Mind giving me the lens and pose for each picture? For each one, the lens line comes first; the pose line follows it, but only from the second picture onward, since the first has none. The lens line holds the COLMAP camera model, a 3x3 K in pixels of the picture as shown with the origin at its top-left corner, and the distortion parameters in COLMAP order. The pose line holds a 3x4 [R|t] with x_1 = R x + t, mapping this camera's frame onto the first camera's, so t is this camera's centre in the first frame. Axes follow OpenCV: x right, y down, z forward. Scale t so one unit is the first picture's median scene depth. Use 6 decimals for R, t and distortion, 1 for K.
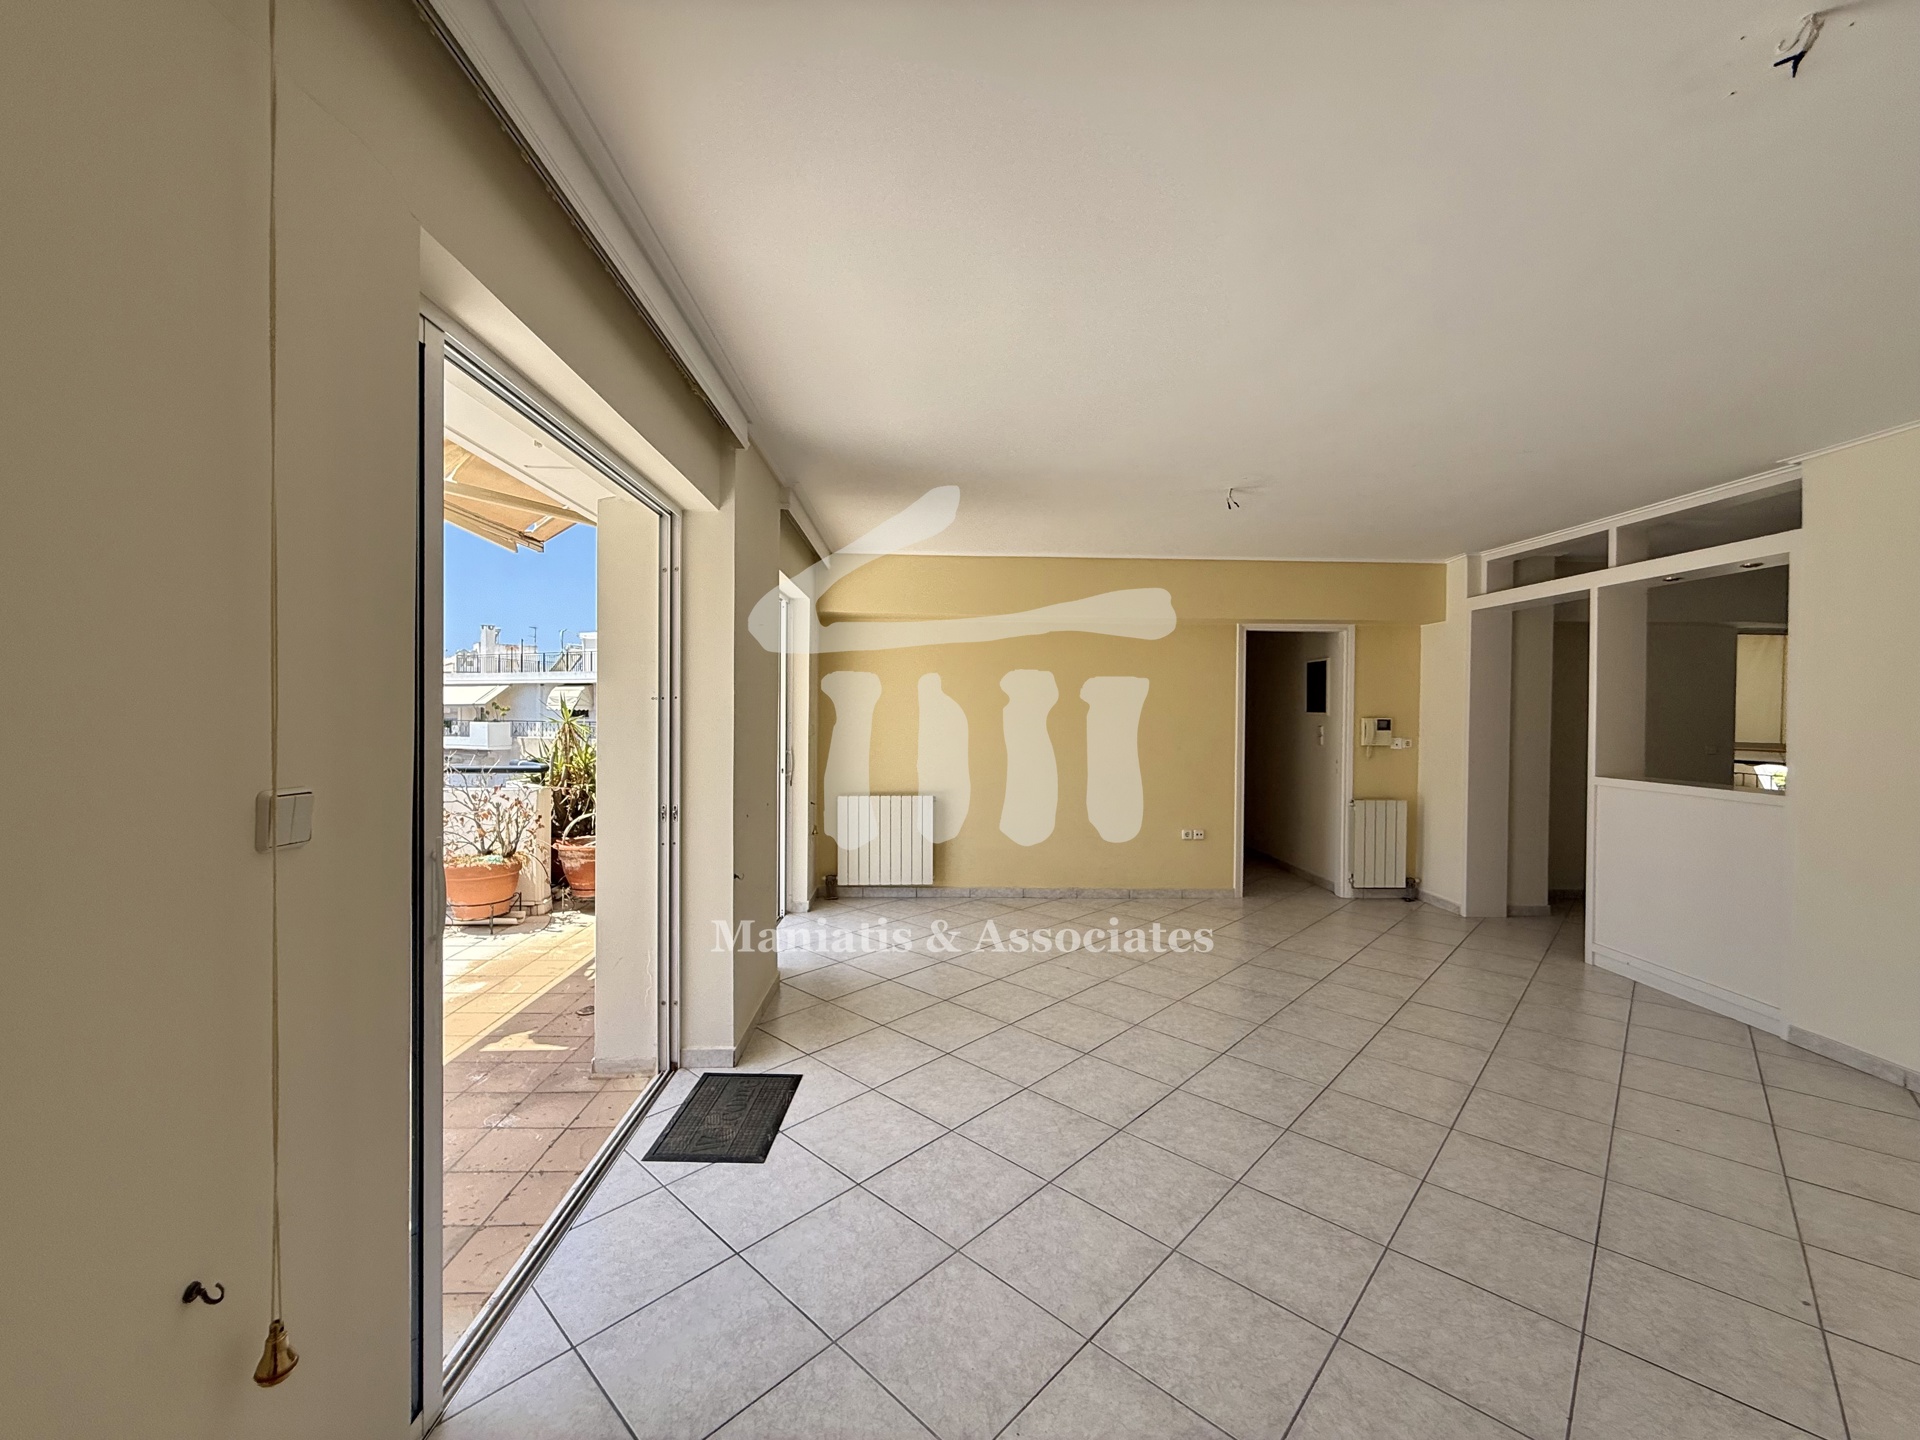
lens RADIAL K [[766.8, 0, 953.6], [0, 766.8, 719.1], [0, 0, 1]] dist [-0.002271, 0.000600]
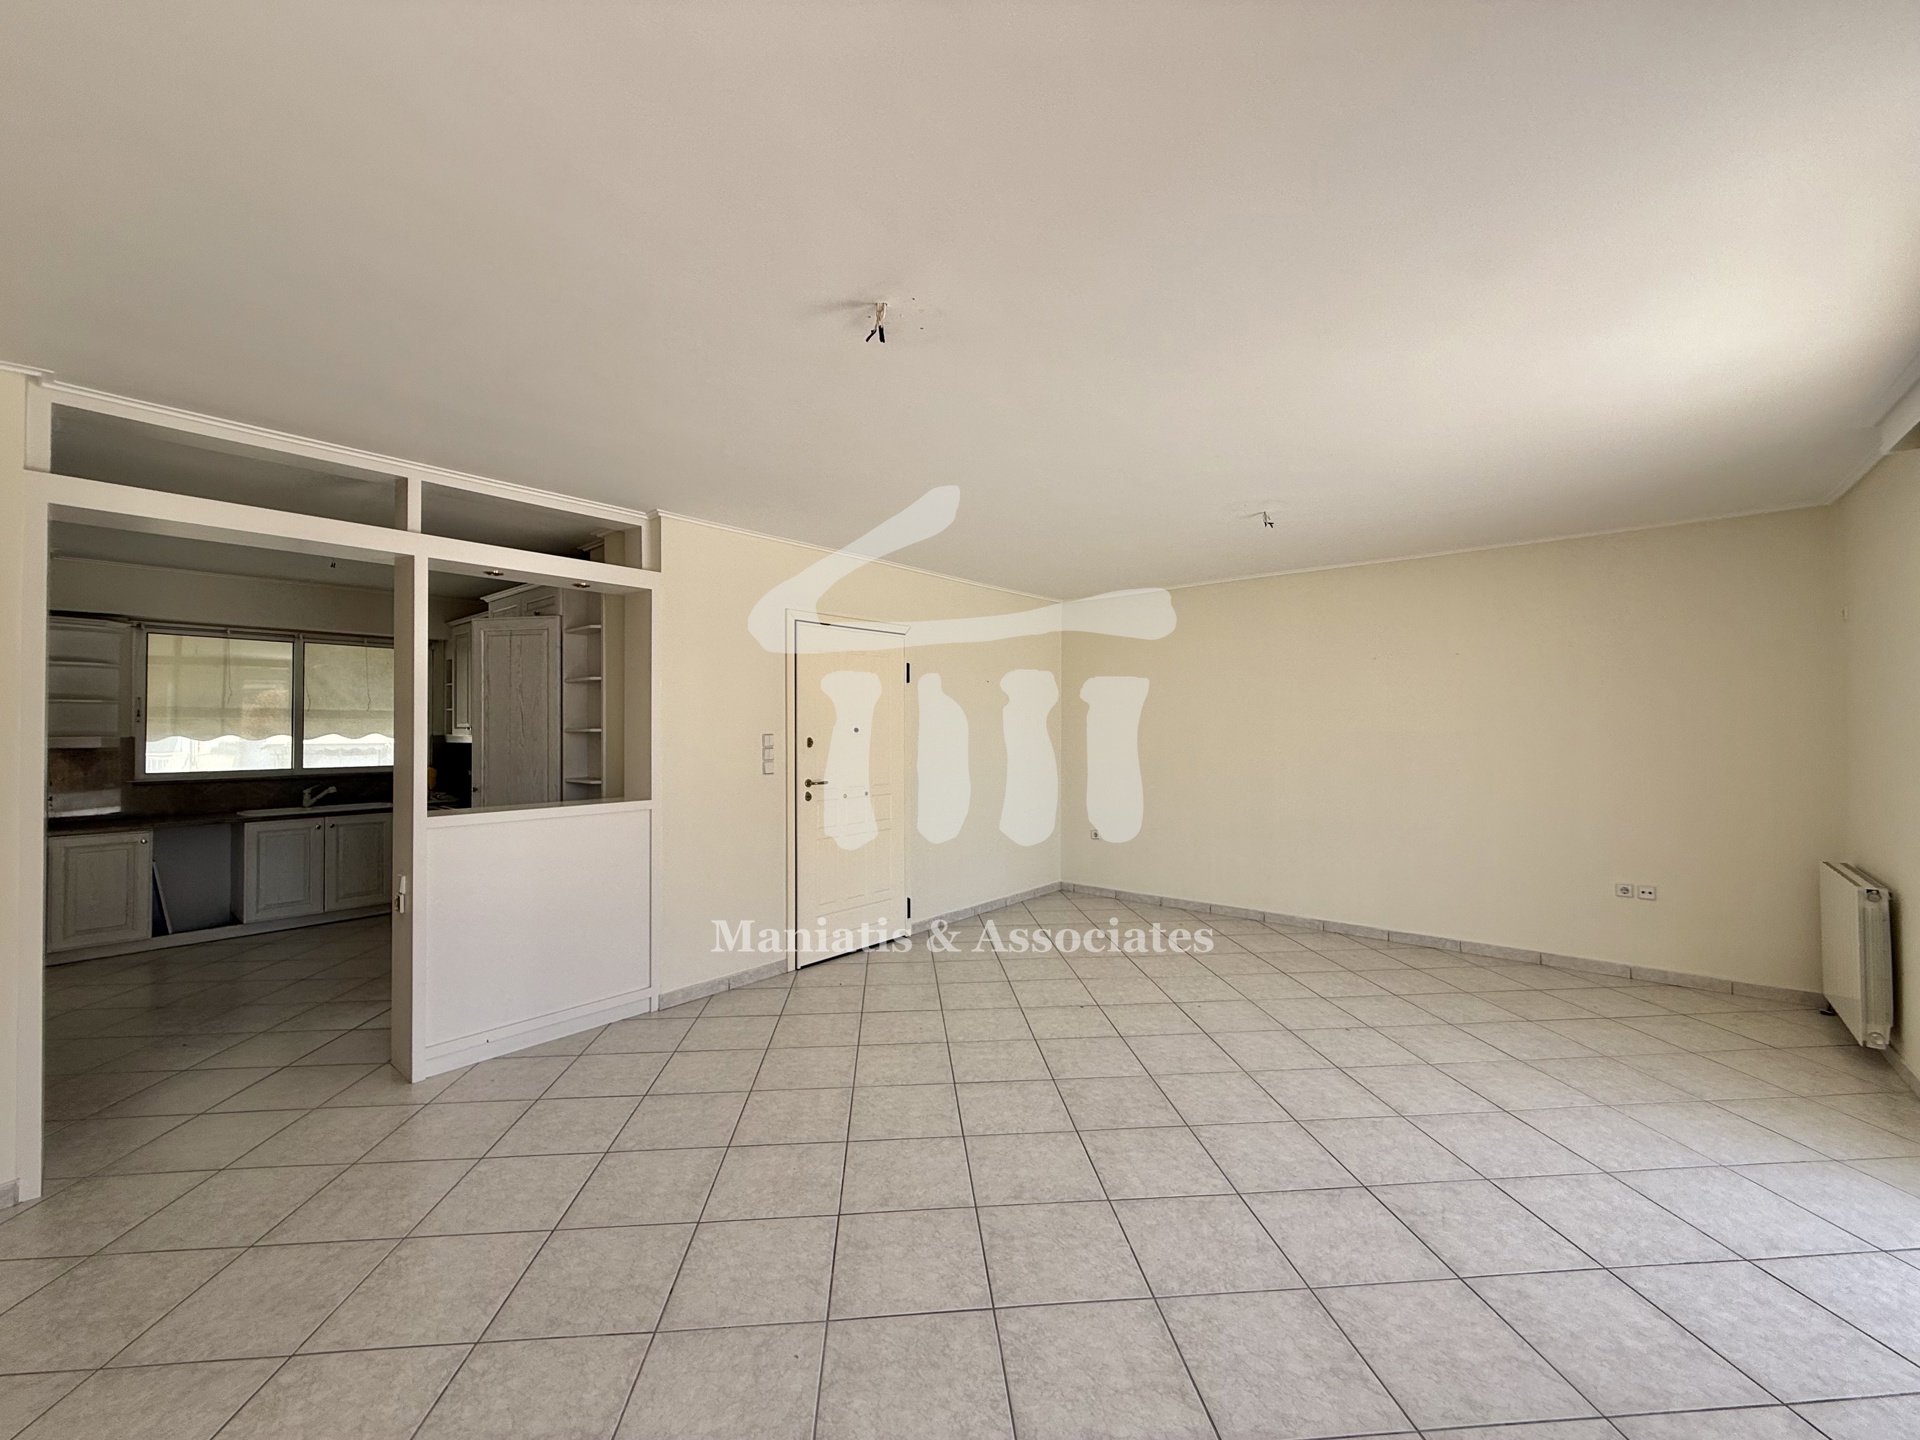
lens RADIAL K [[766.8, 0, 953.2], [0, 766.8, 726.5], [0, 0, 1]] dist [-0.002271, 0.000600]
pose [[-0.738662, -0.003989, 0.674064, -0.022730], [0.006375, 0.999896, 0.012903, -0.019929], [-0.674046, 0.013828, -0.738560, 1.324868]]
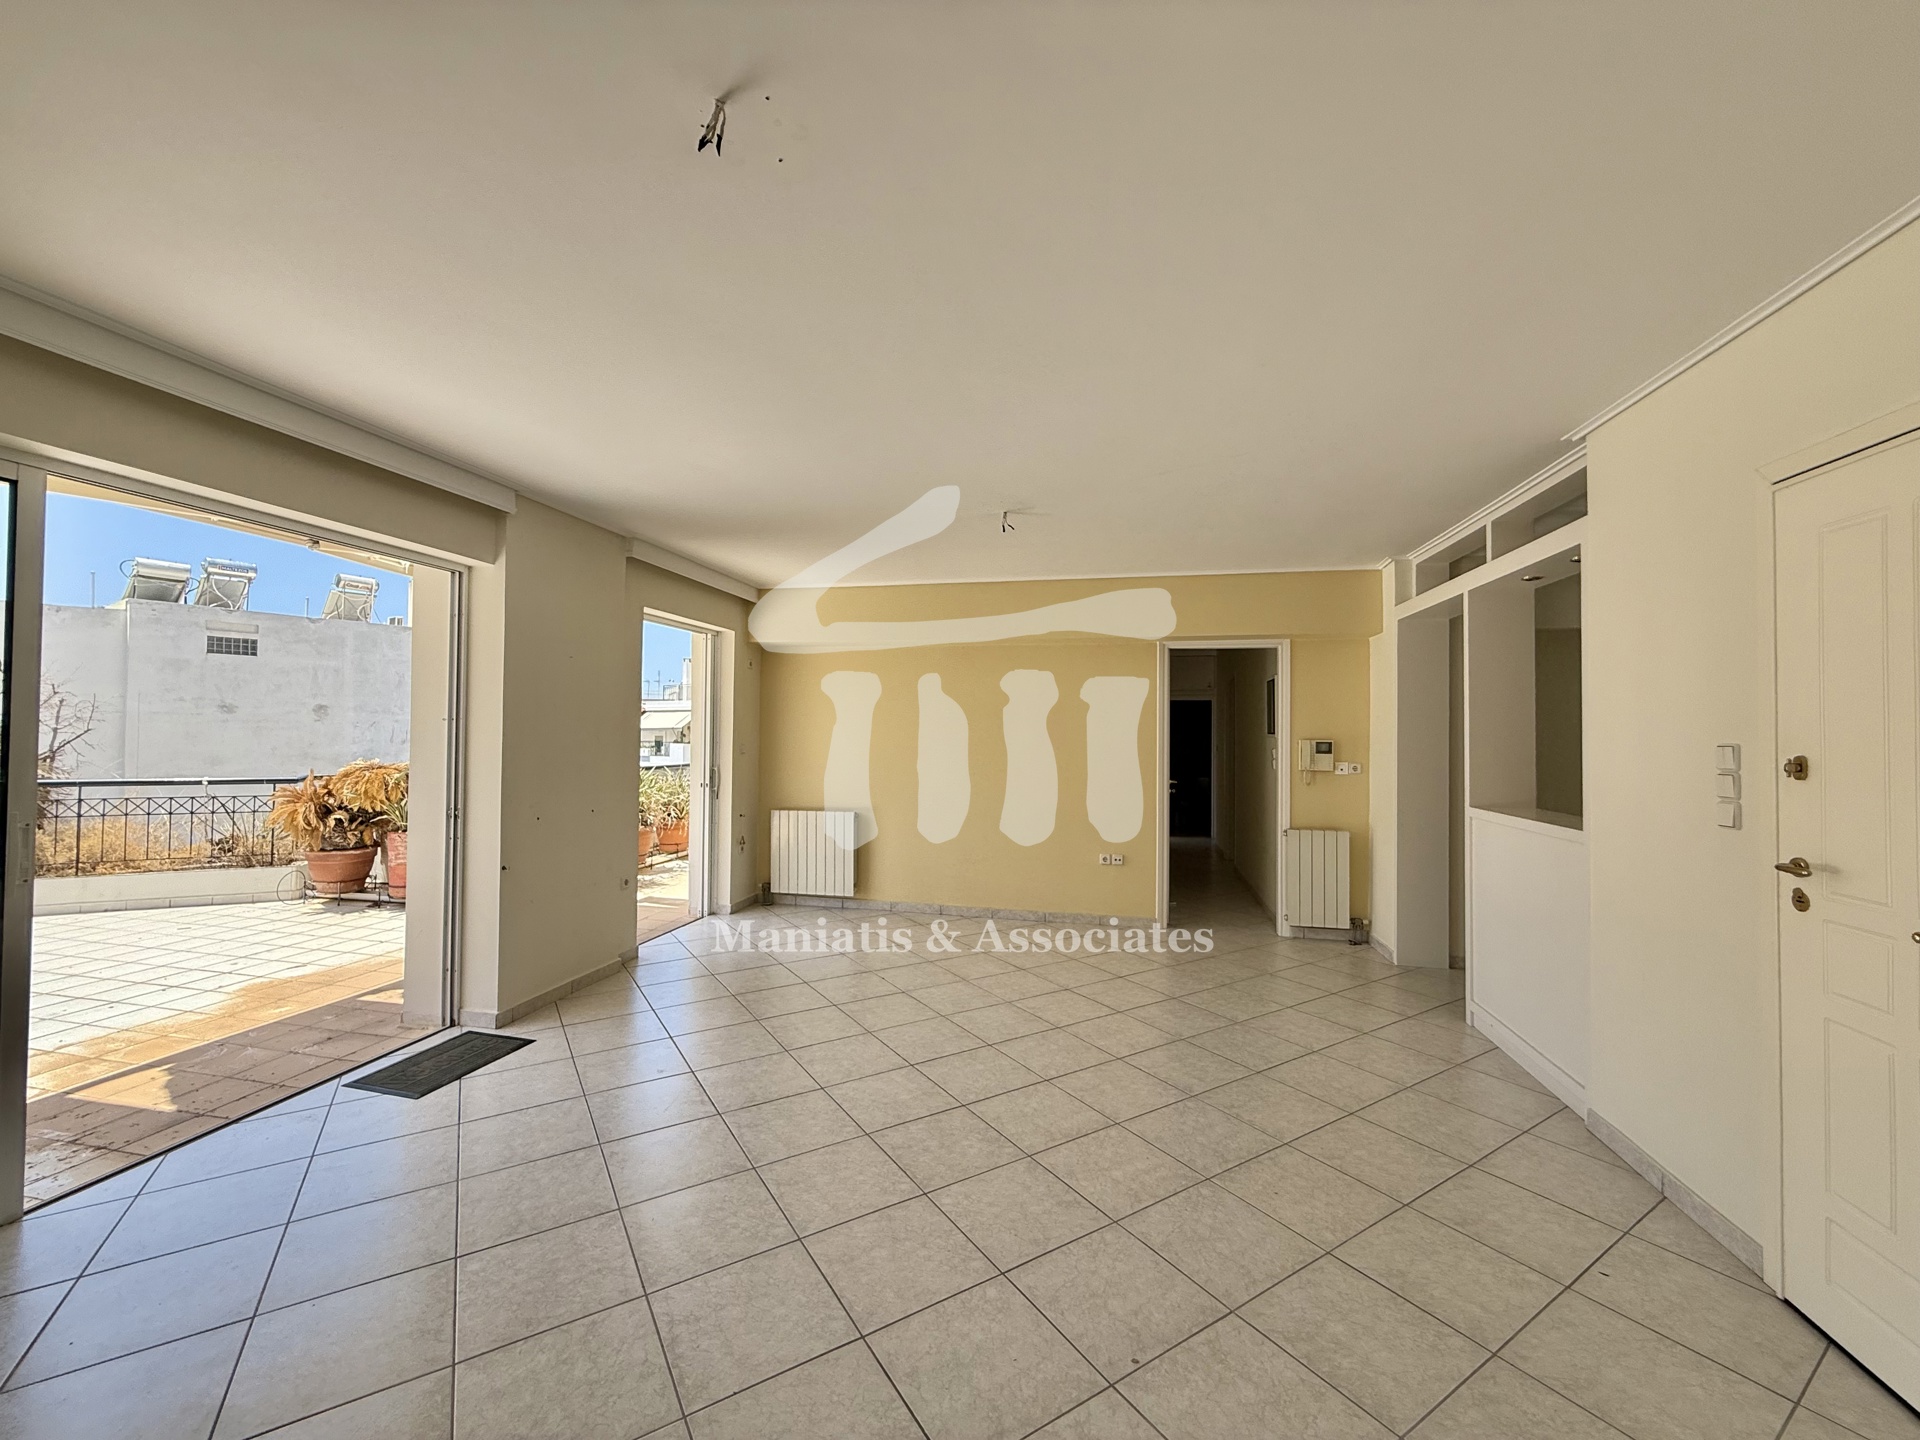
lens RADIAL K [[766.8, 0, 953.4], [0, 766.8, 721.3], [0, 0, 1]] dist [-0.002271, 0.000600]
pose [[0.968523, -0.002796, -0.248909, 0.537209], [-0.004262, 0.999604, -0.027814, 0.004918], [0.248888, 0.027999, 0.968127, 0.008899]]
